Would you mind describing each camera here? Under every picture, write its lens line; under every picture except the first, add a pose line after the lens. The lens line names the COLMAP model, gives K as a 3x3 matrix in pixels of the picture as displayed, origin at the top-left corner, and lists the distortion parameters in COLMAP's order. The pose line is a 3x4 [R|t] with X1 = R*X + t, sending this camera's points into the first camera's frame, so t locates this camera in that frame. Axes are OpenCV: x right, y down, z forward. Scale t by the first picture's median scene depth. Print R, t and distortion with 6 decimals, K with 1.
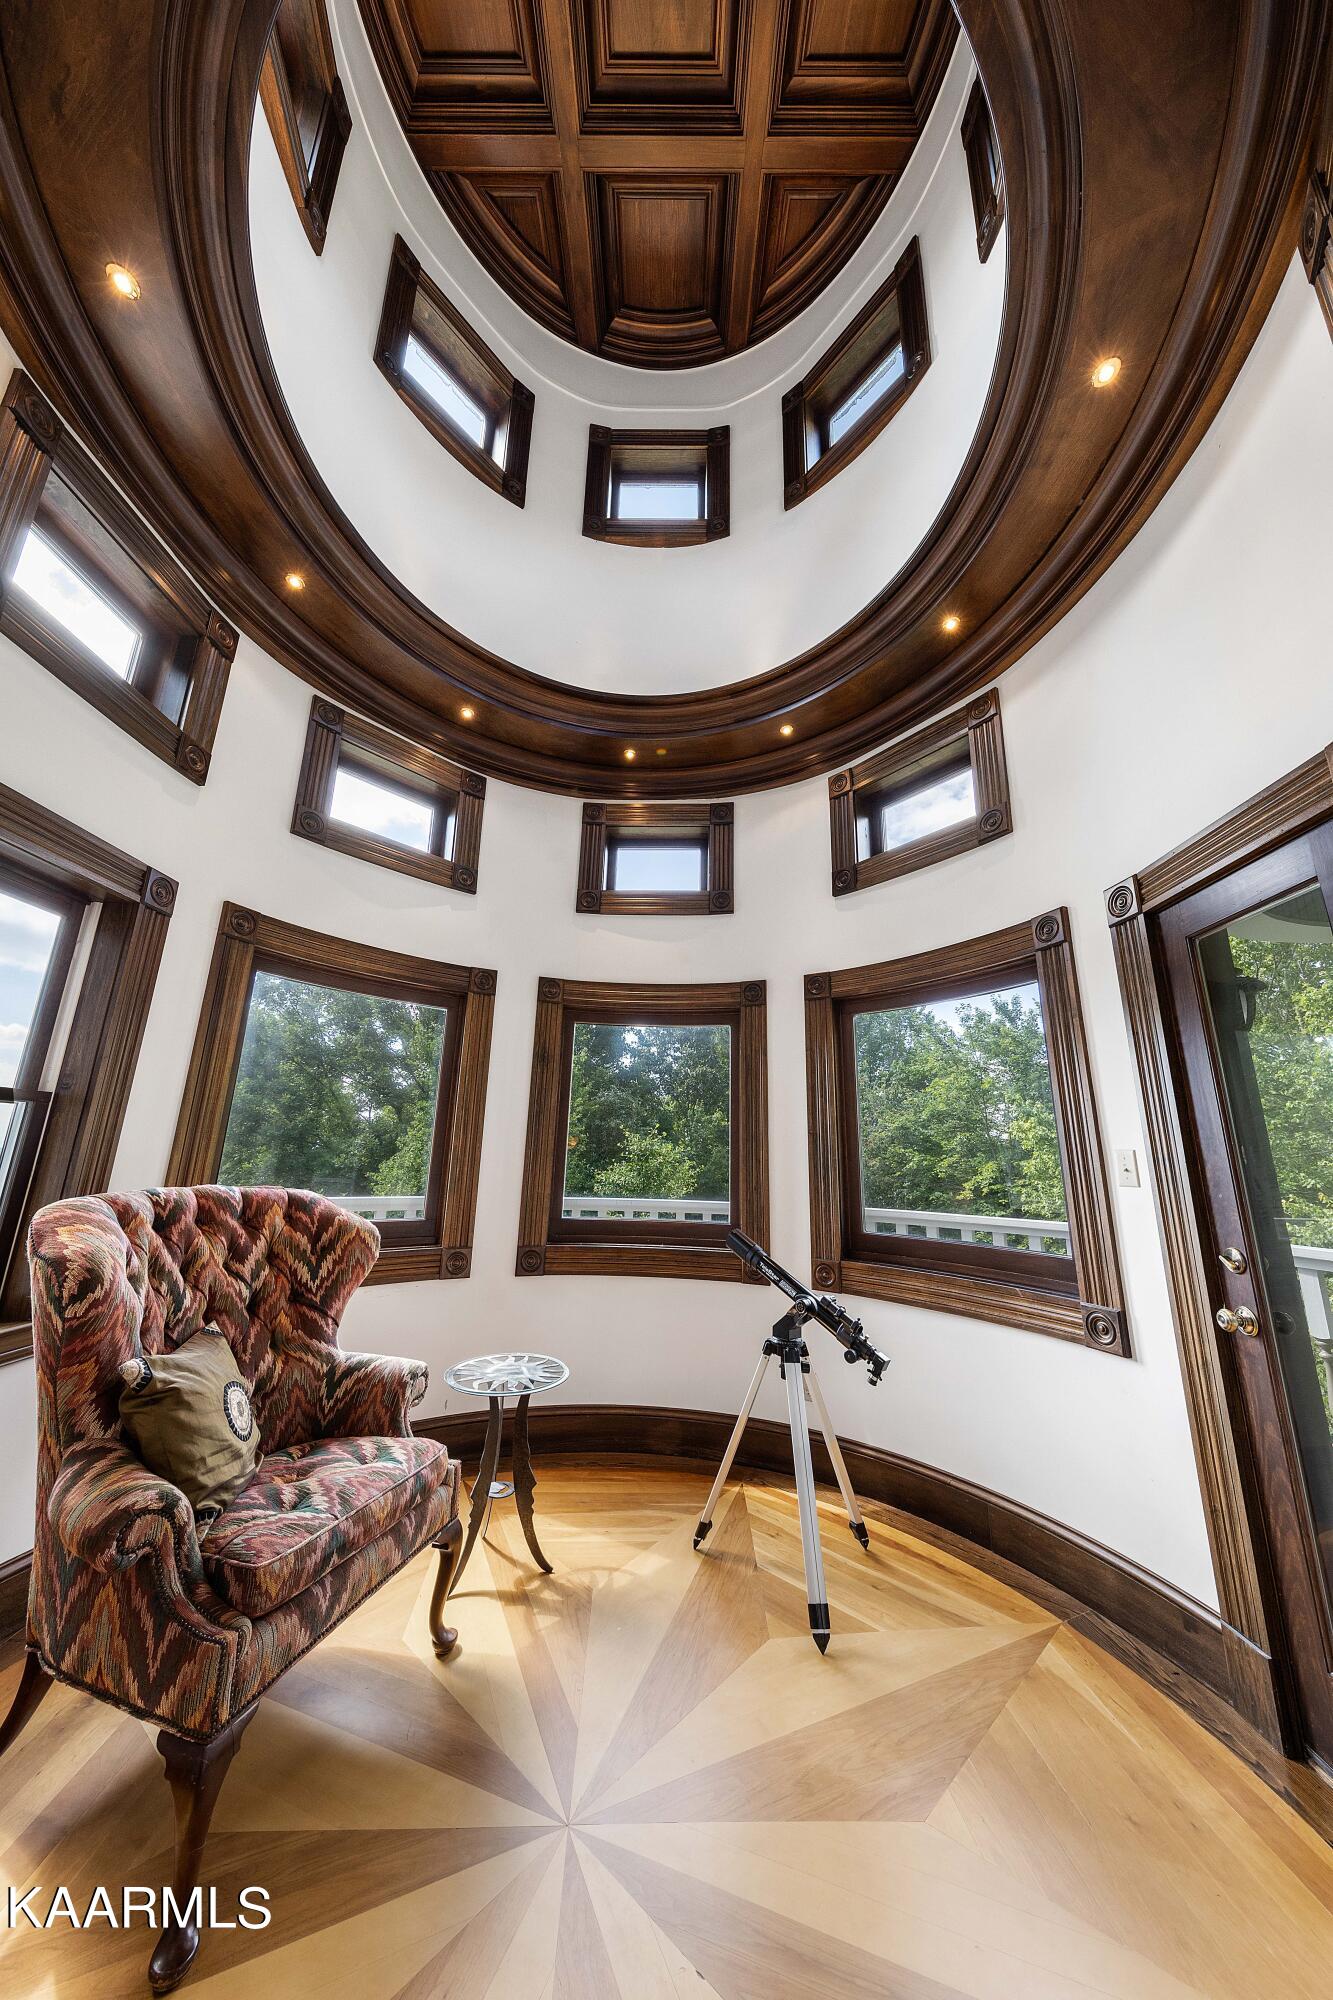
lens RADIAL K [[627.7, 0, 666.5], [0, 627.7, 1000.0], [0, 0, 1]] dist [0.000257, 0.000033]
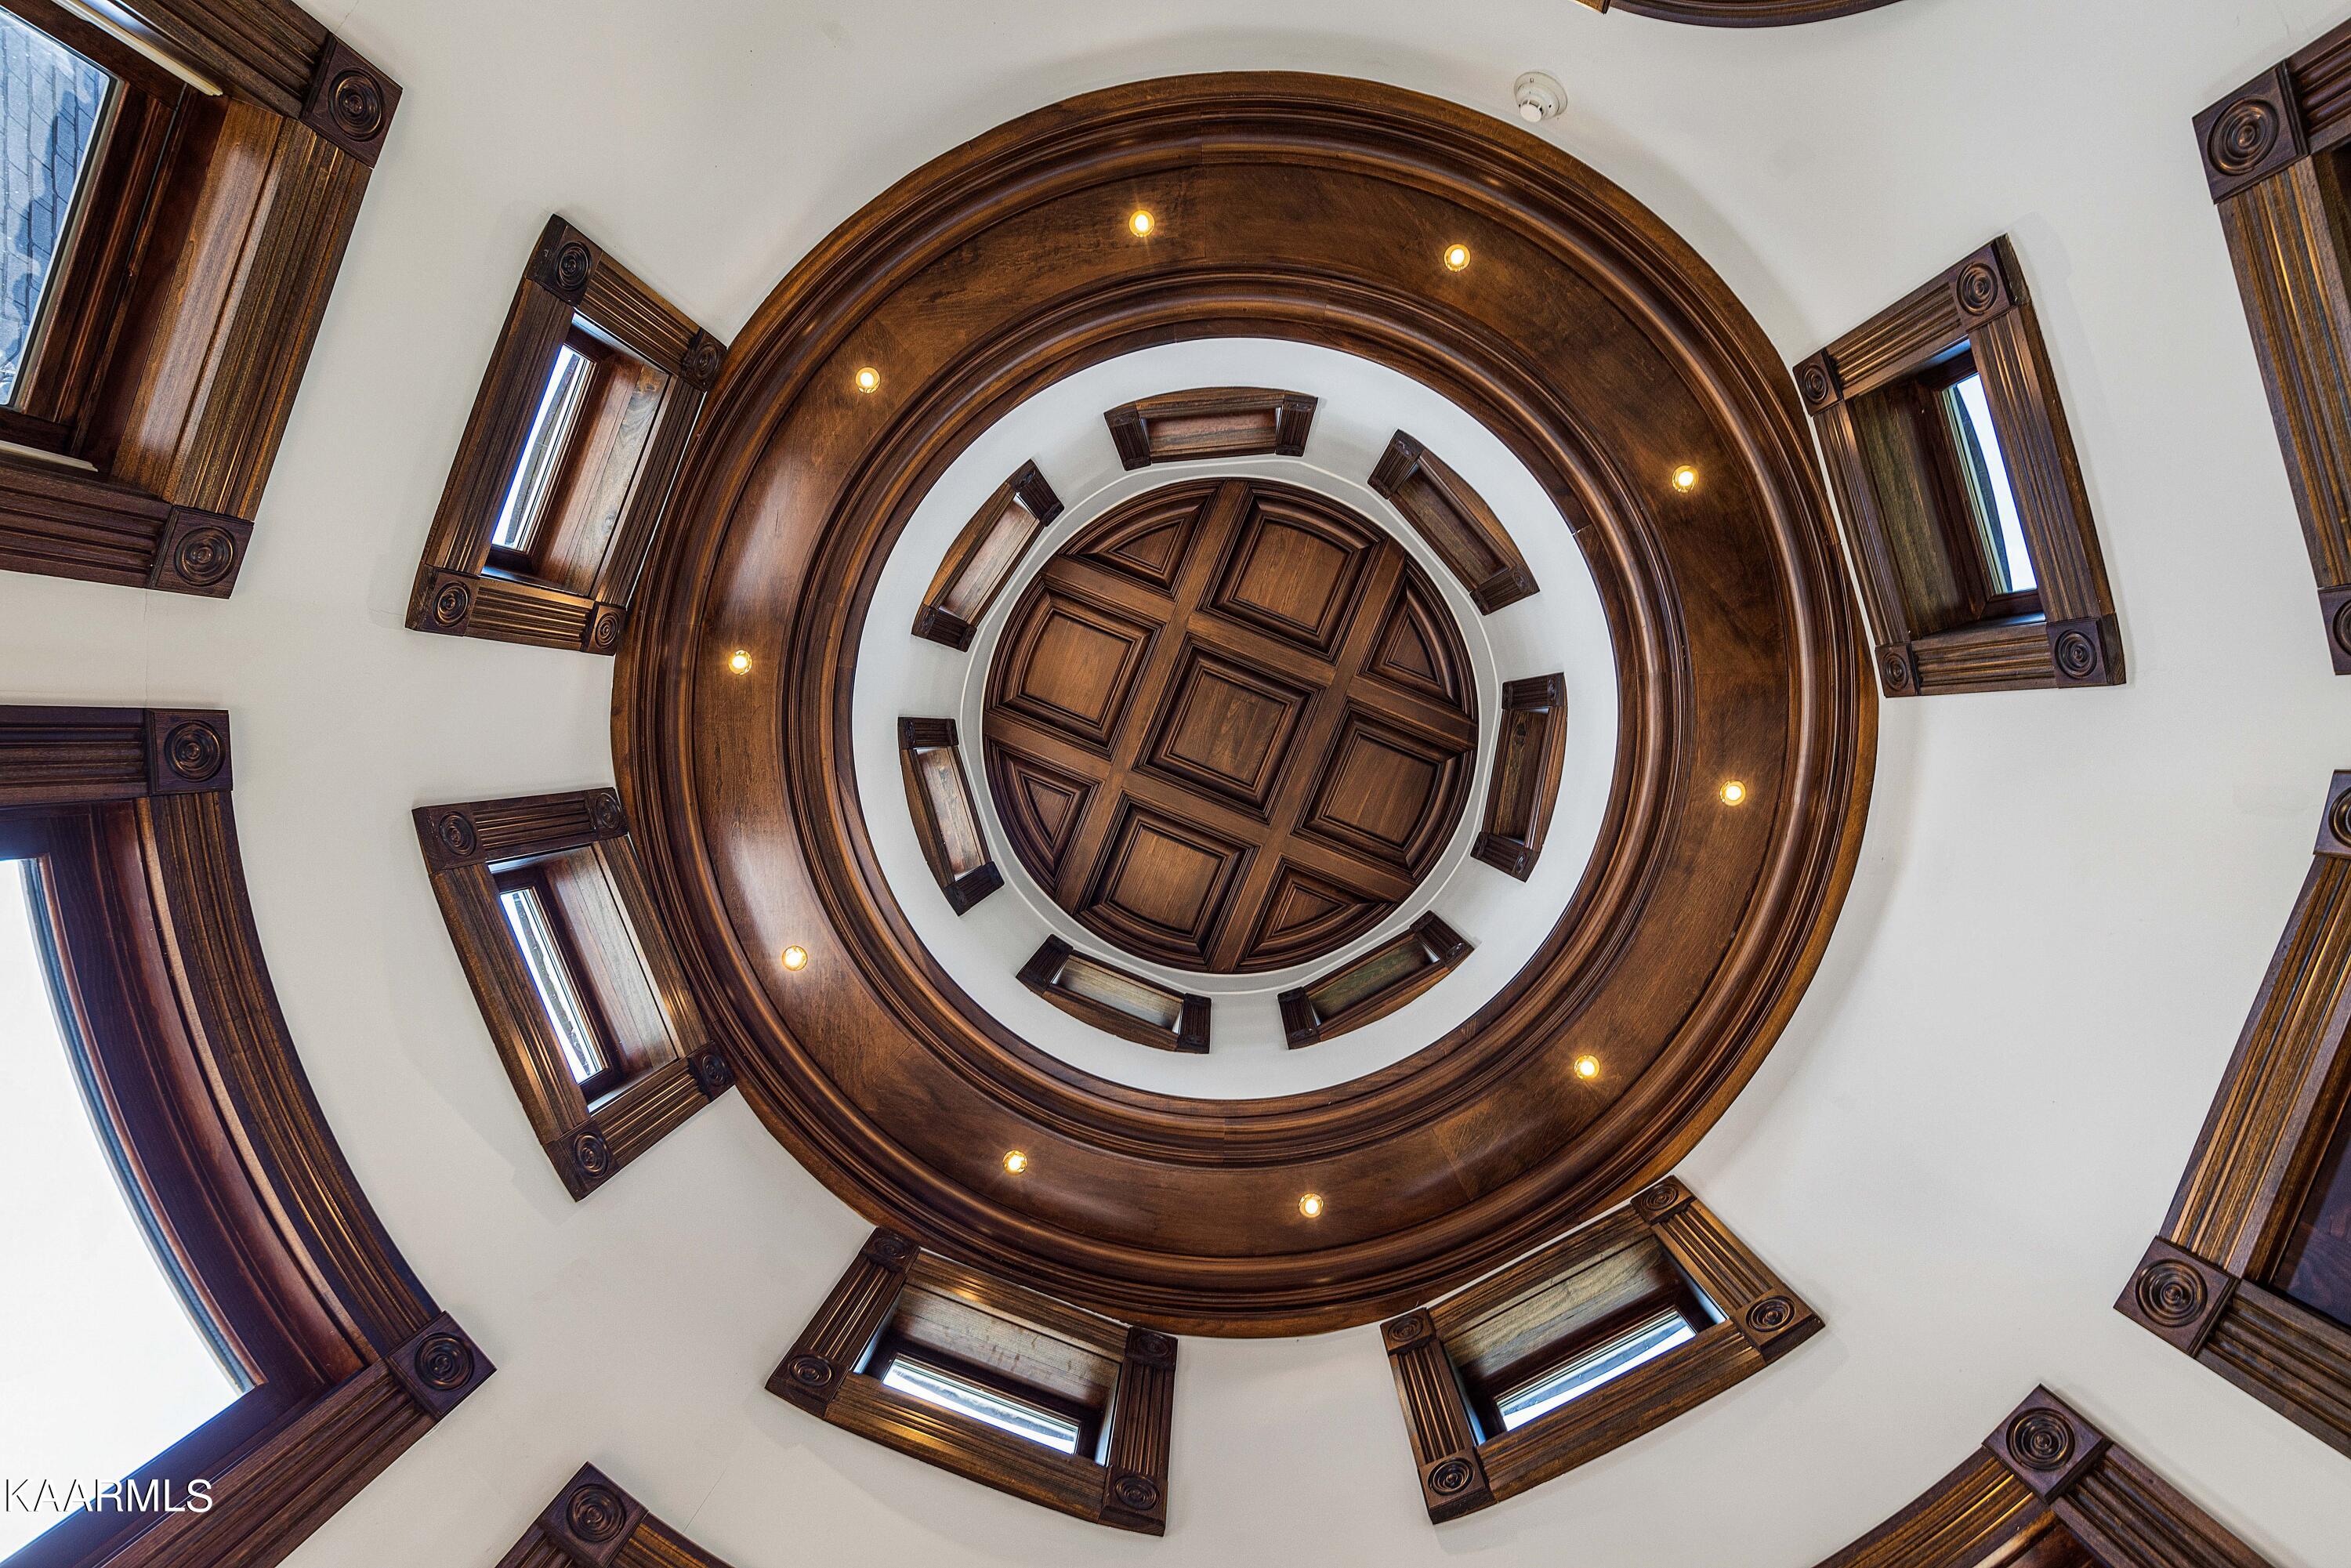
lens RADIAL K [[1034.3, 0, 1175.3], [0, 1034.3, 783.9], [0, 0, 1]] dist [-0.000277, -0.000015]
pose [[0.925163, 0.379541, 0.004735, -0.077642], [-0.111338, 0.283278, -0.952553, 0.423222], [-0.362874, 0.880740, 0.304335, 0.551262]]
